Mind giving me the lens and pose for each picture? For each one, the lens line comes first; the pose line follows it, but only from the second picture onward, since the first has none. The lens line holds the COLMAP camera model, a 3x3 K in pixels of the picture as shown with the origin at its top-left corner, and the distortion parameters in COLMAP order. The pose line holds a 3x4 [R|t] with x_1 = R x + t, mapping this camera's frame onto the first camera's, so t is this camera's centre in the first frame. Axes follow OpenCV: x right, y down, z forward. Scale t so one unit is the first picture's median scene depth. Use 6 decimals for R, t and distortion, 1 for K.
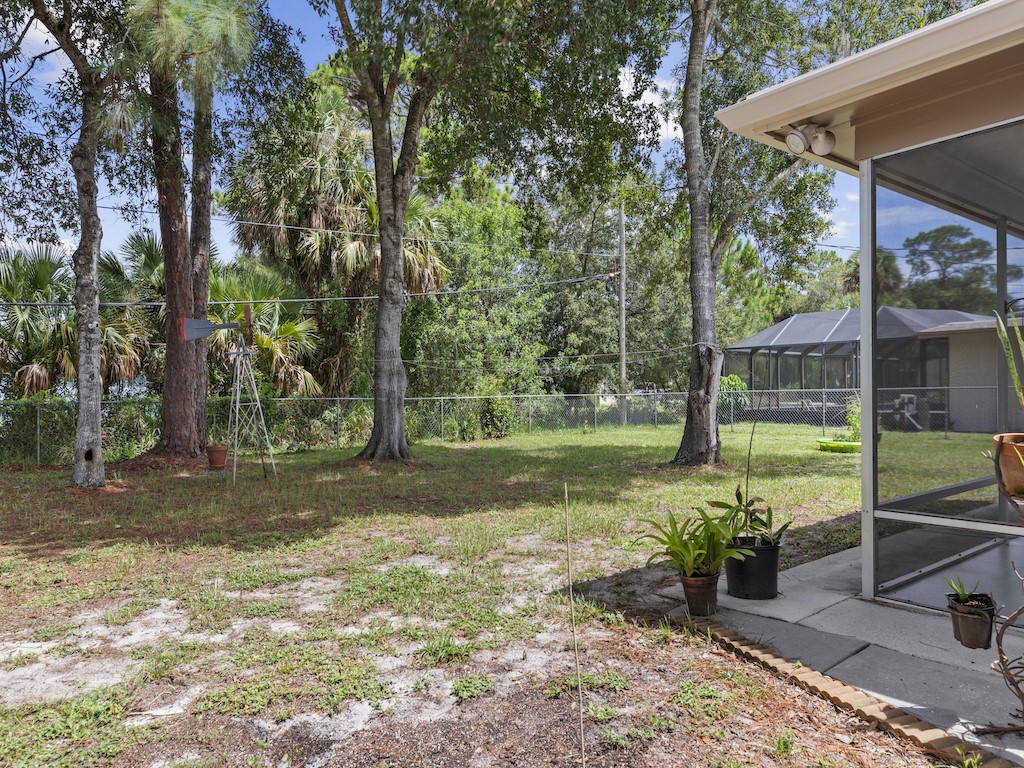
lens RADIAL K [[673.4, 0, 512.0], [0, 673.4, 384.0], [0, 0, 1]] dist [0.010044, 0.002899]
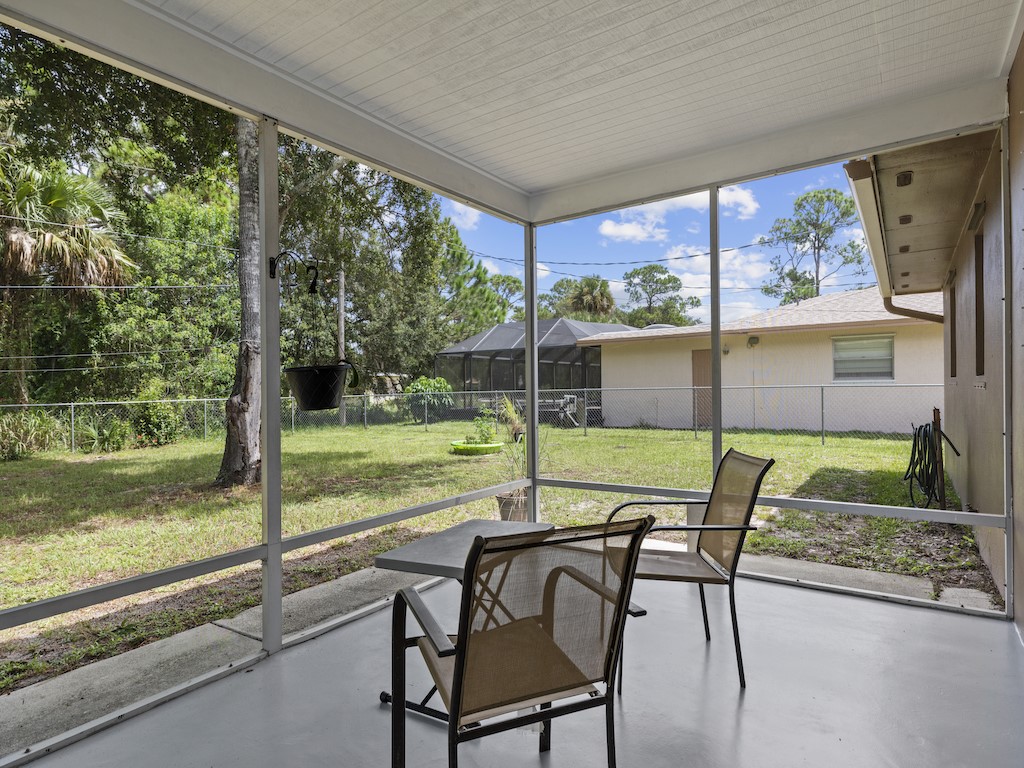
lens RADIAL K [[554.1, 0, 512.0], [0, 554.1, 384.0], [0, 0, 1]] dist [0.000698, -0.000003]
pose [[0.958710, -0.002697, 0.284372, 0.227677], [0.003237, 0.999994, -0.001429, -0.002334], [-0.284366, 0.002291, 0.958713, 0.134439]]
